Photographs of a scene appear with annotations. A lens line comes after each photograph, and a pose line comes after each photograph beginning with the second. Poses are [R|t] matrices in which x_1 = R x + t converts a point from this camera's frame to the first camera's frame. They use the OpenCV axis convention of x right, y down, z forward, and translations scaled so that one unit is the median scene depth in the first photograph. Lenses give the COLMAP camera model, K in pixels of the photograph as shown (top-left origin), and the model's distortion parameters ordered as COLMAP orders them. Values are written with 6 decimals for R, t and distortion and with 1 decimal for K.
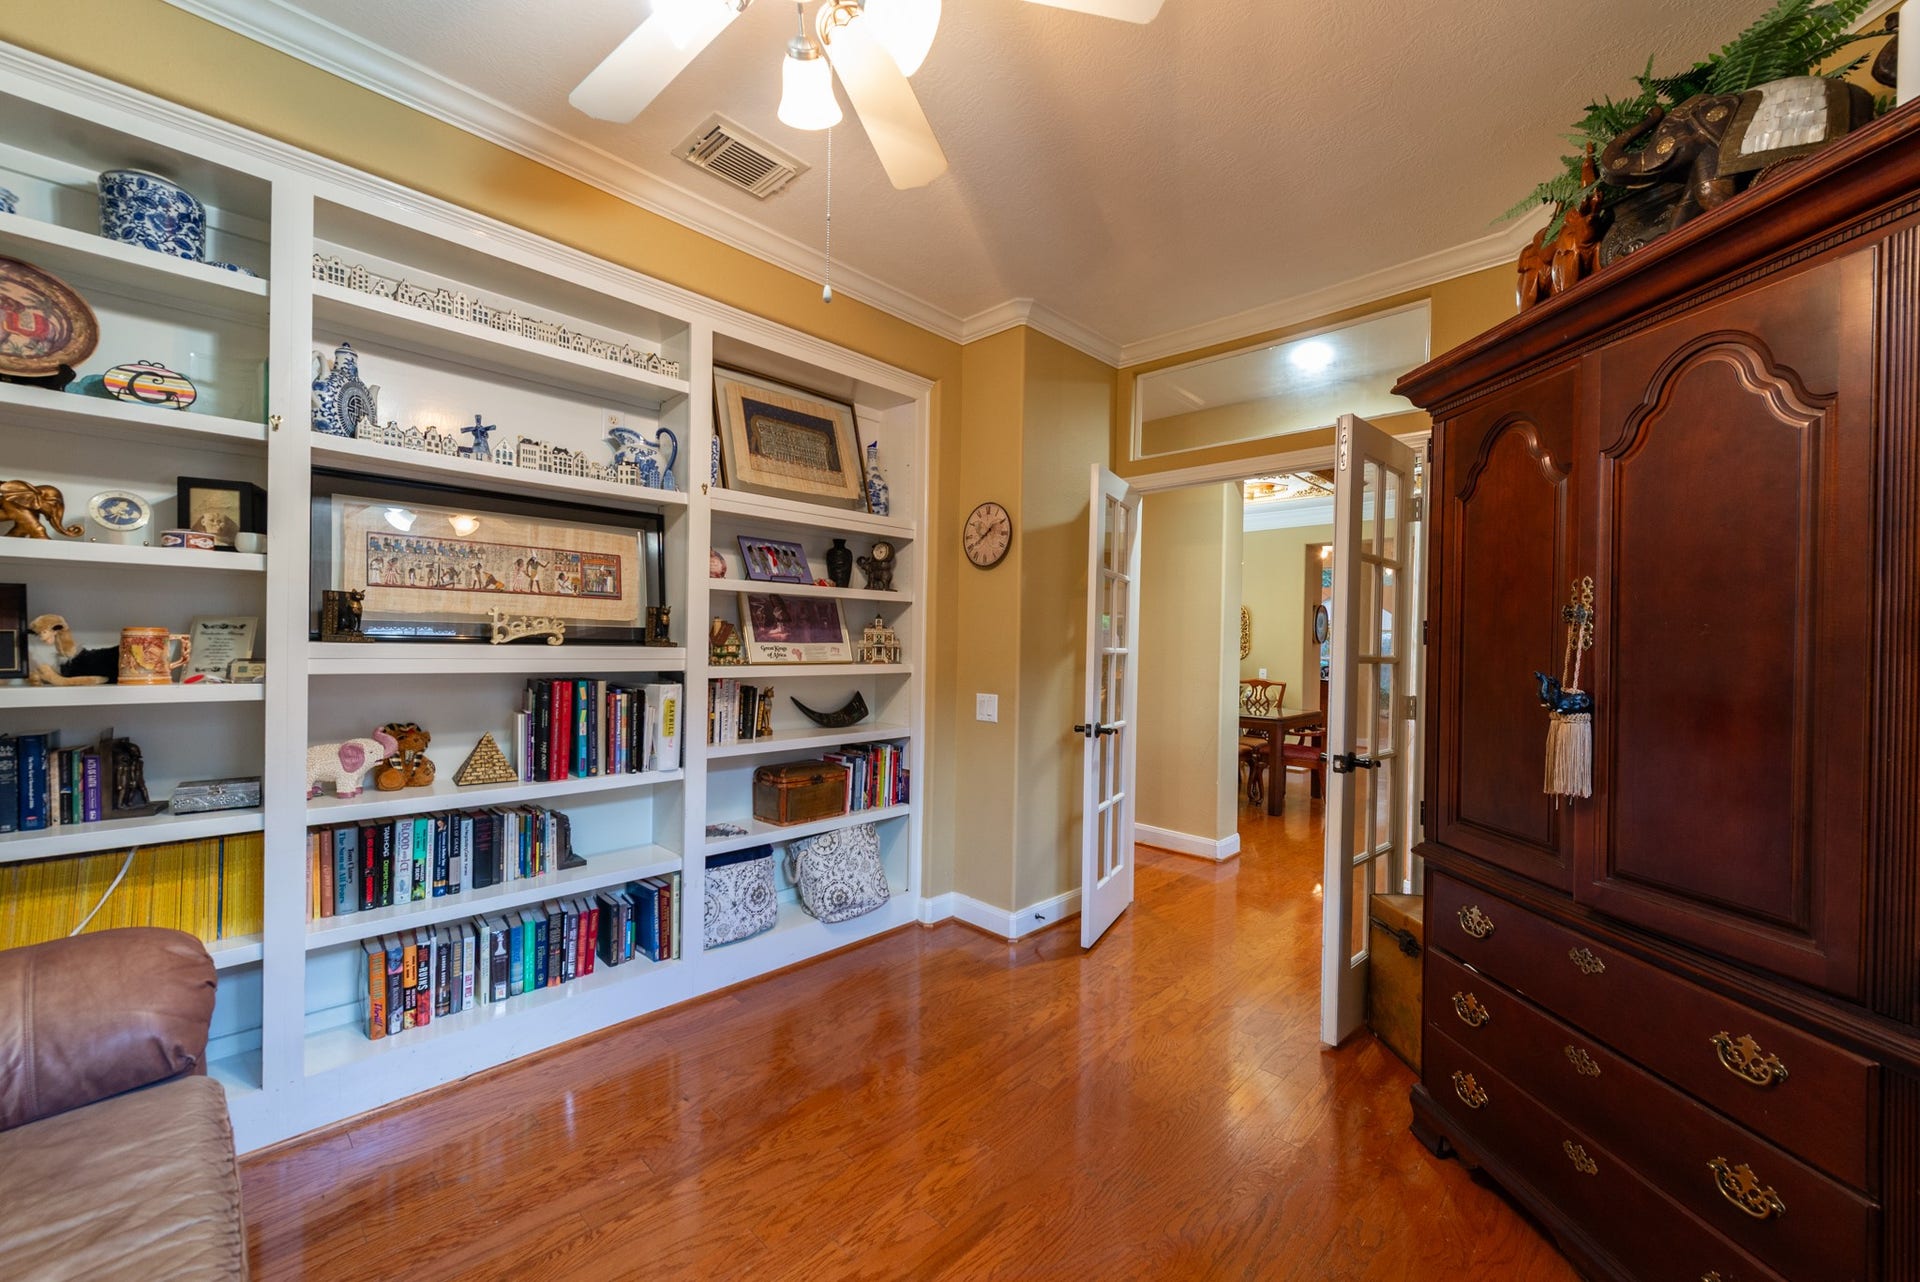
lens RADIAL K [[745.2, 0, 960.0], [0, 745.2, 641.0], [0, 0, 1]] dist [-0.000645, -0.000138]
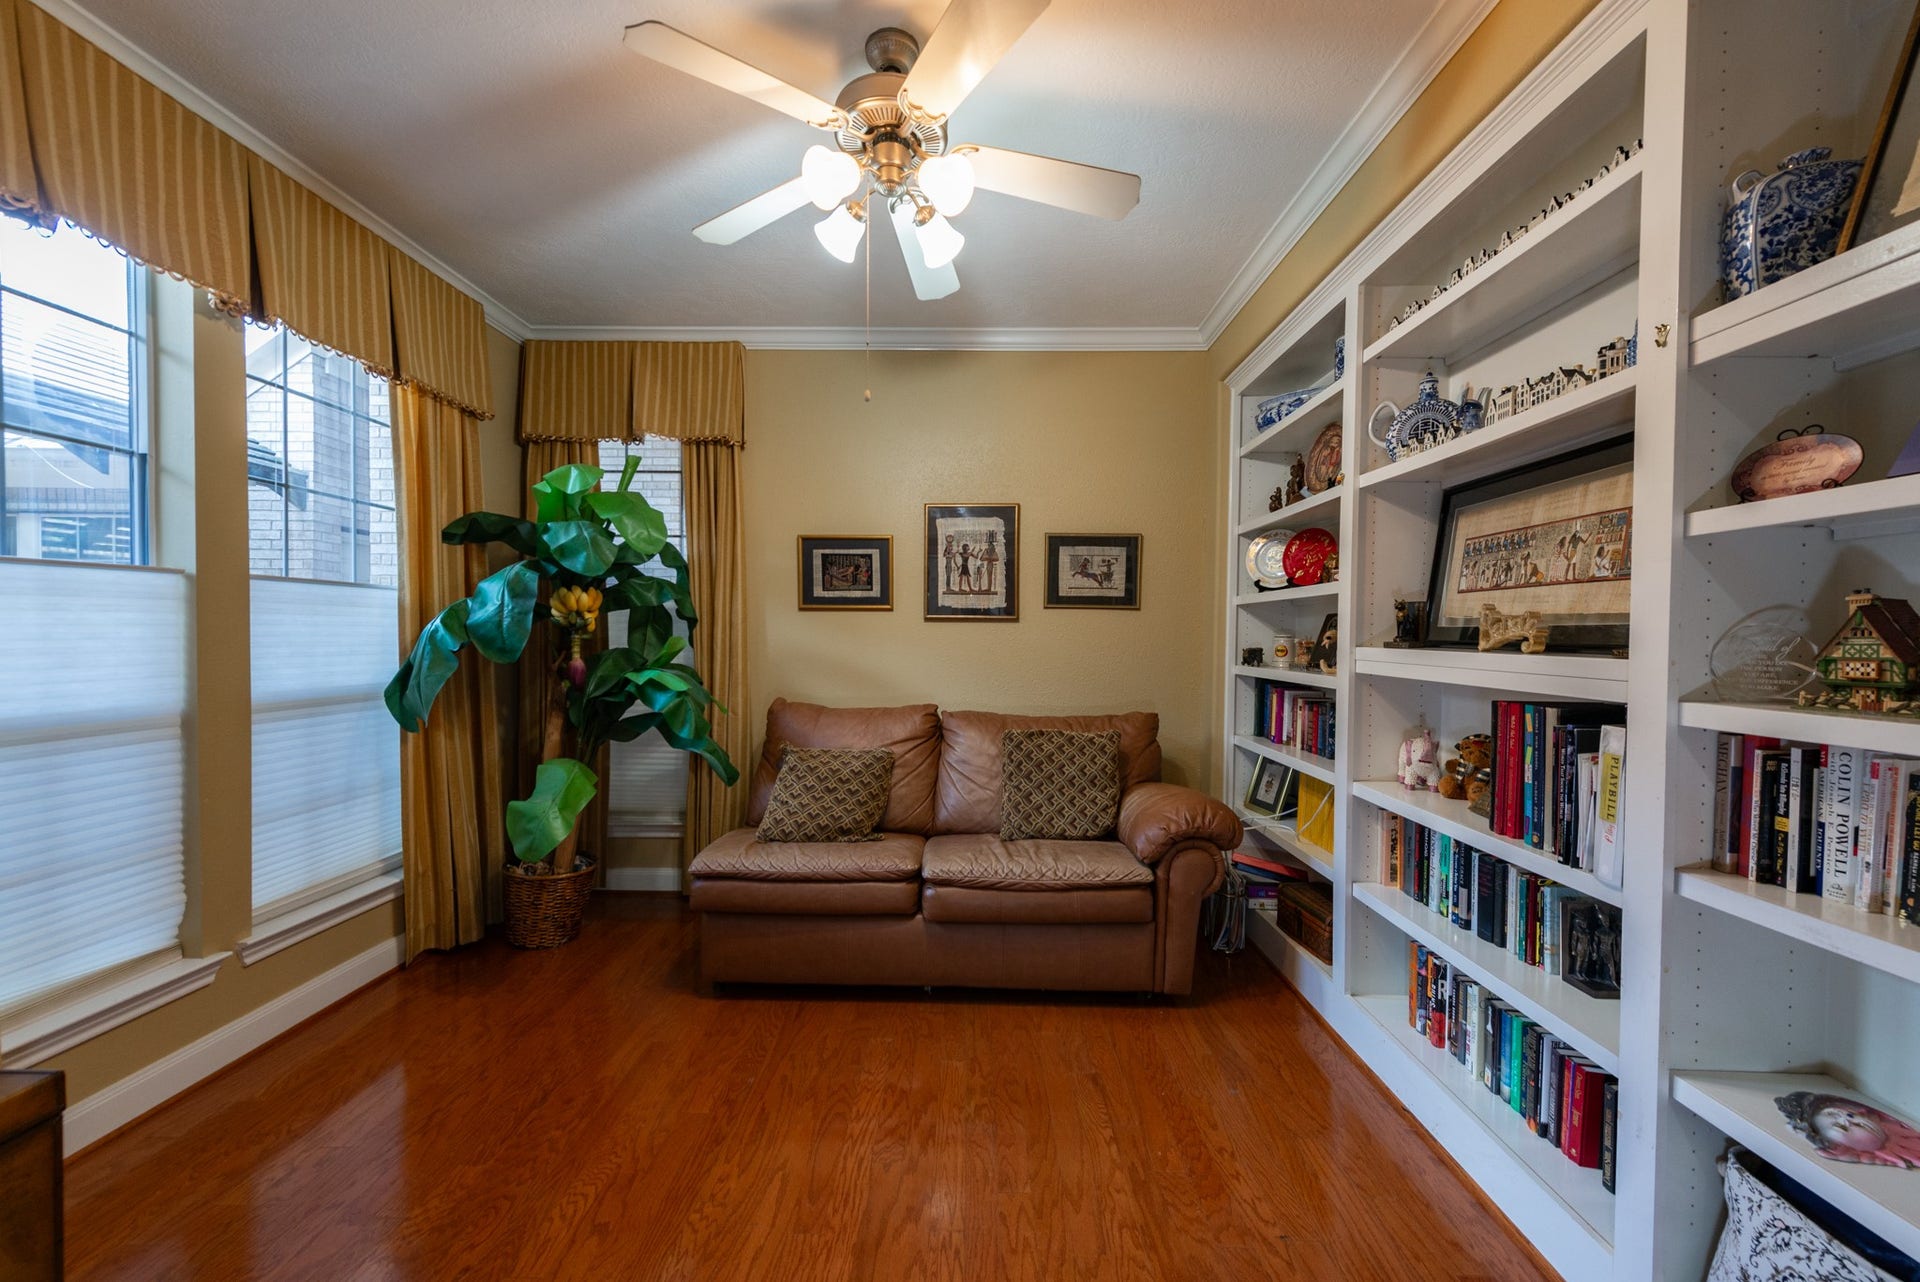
lens RADIAL K [[745.2, 0, 960.0], [0, 745.2, 641.0], [0, 0, 1]] dist [-0.000645, -0.000138]
pose [[-0.727371, -0.020717, -0.685931, 0.357306], [-0.023723, 0.999706, -0.005038, 0.011028], [0.685834, 0.012607, -0.727649, 1.149629]]
